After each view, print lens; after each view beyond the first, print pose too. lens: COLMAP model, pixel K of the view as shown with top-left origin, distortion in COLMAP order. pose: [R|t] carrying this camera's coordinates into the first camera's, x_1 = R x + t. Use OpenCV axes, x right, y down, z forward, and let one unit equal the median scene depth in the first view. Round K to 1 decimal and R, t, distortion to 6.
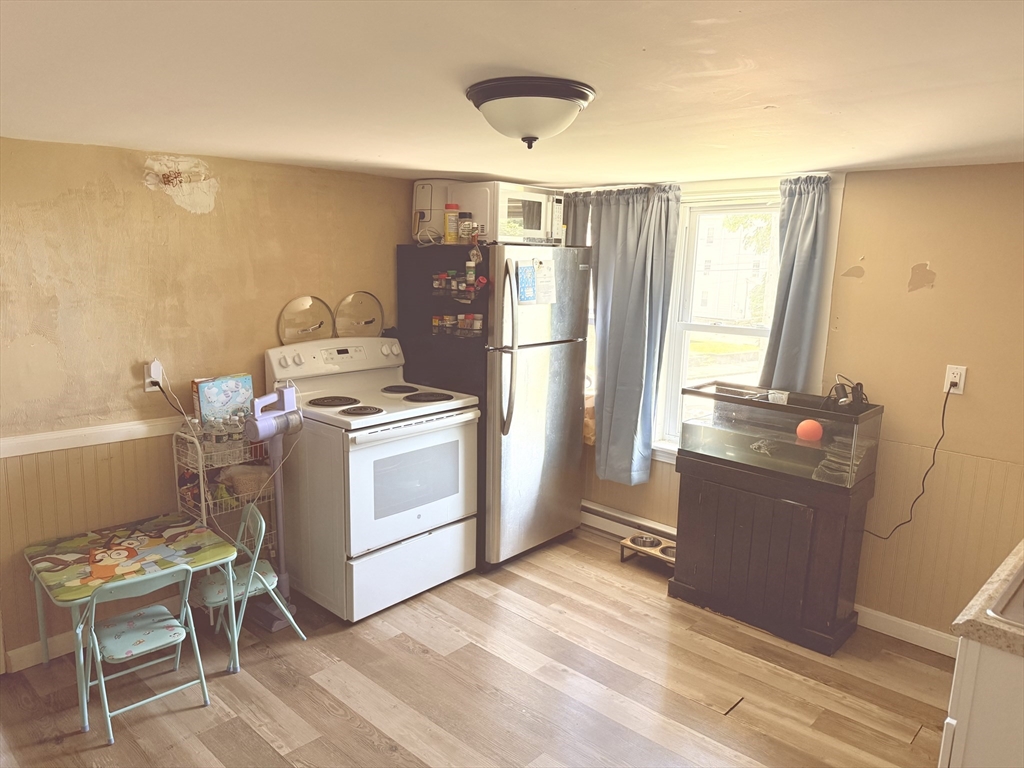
lens RADIAL K [[709.8, 0, 505.6], [0, 709.8, 382.9], [0, 0, 1]] dist [0.045317, -0.068713]
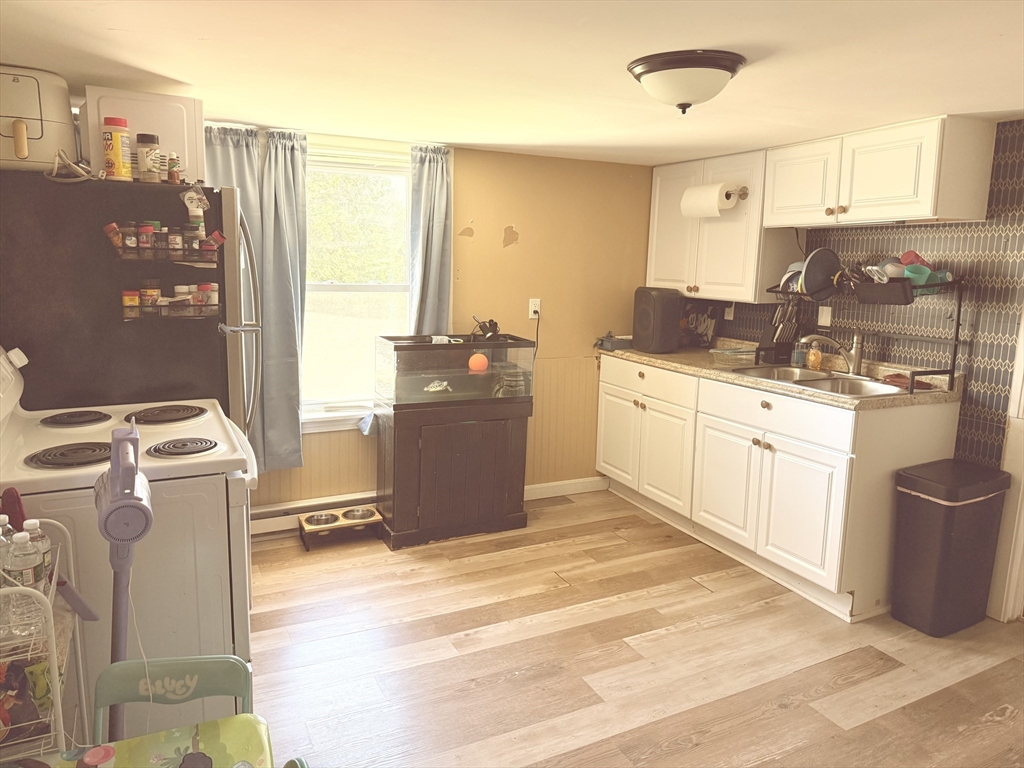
lens RADIAL K [[709.8, 0, 505.6], [0, 709.8, 382.9], [0, 0, 1]] dist [0.045317, -0.068713]
pose [[0.343833, -0.183775, 0.920872, -0.646704], [0.137830, 0.979918, 0.144096, -0.064054], [-0.928860, 0.077379, 0.362258, 0.490862]]
